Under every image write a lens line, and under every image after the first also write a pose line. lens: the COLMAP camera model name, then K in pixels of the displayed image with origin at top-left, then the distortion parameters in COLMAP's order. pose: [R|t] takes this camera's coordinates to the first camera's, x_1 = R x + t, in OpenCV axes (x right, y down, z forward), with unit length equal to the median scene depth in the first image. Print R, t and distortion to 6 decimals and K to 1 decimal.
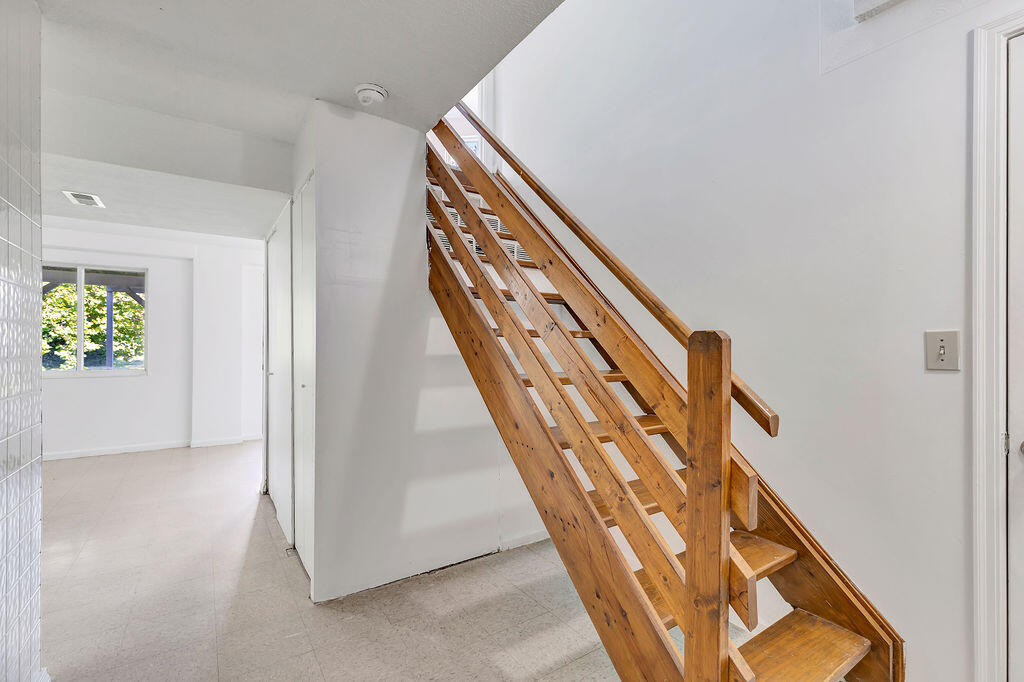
lens RADIAL K [[461.8, 0, 506.8], [0, 461.8, 338.7], [0, 0, 1]] dist [0.000418, -0.000895]
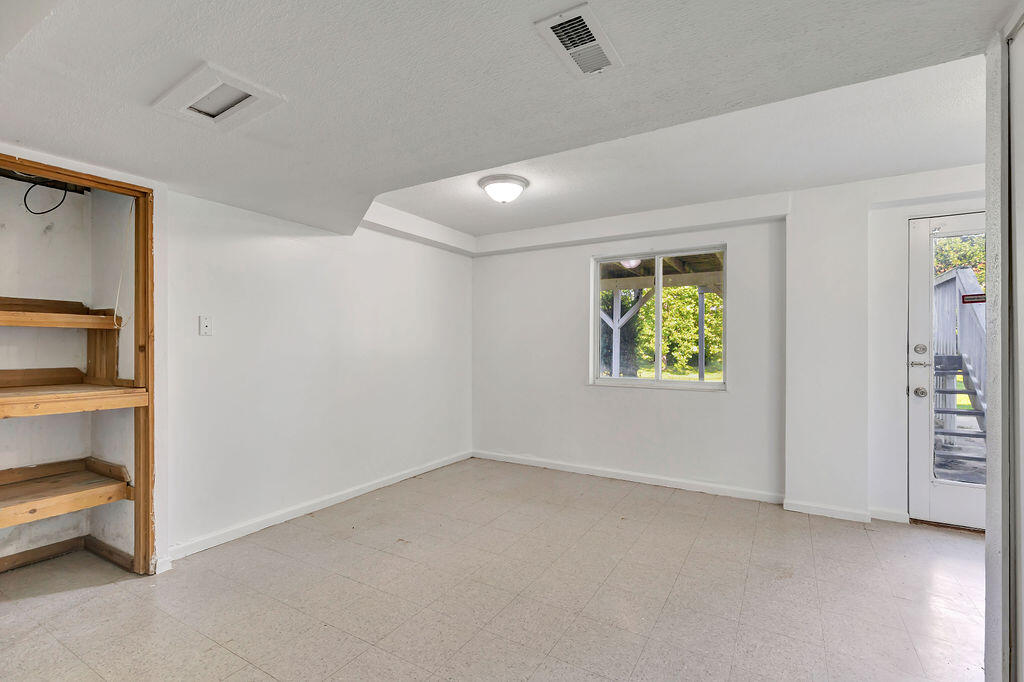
lens RADIAL K [[461.8, 0, 512.2], [0, 461.8, 341.0], [0, 0, 1]] dist [0.000418, -0.000895]
pose [[0.433534, -0.004698, -0.901125, -0.084649], [0.003248, 0.999988, -0.003651, 0.000331], [0.901132, -0.001344, 0.433544, 0.120392]]
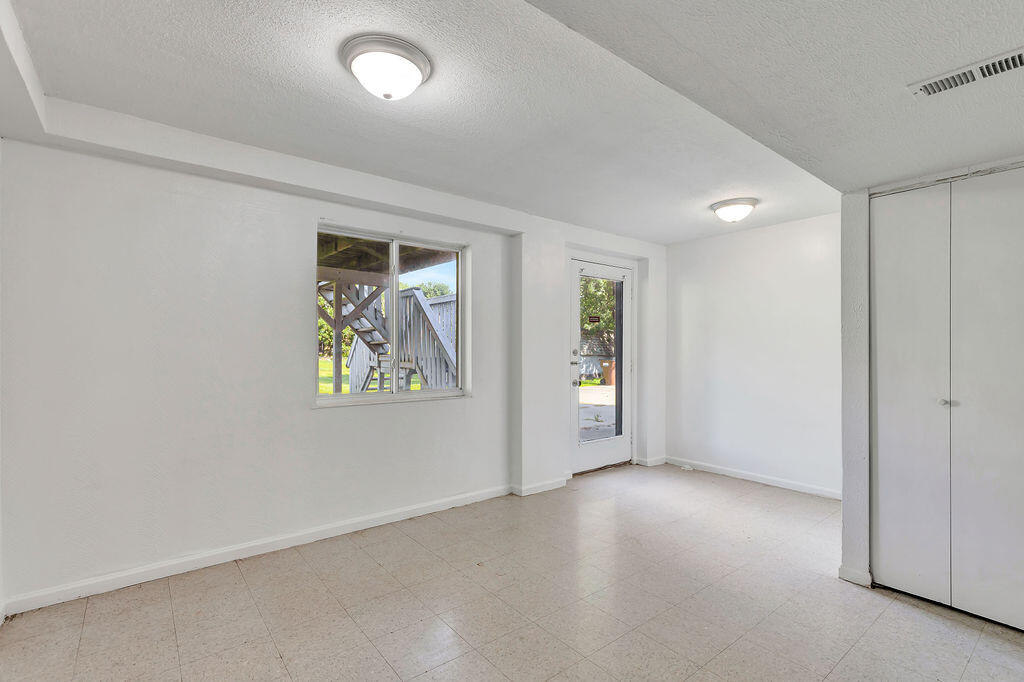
lens RADIAL K [[461.8, 0, 513.7], [0, 461.8, 346.8], [0, 0, 1]] dist [0.000418, -0.000895]
pose [[0.996834, 0.000252, 0.079514, -0.242147], [-0.000061, 0.999997, -0.002404, 0.001275], [-0.079514, 0.002392, 0.996831, 0.089726]]
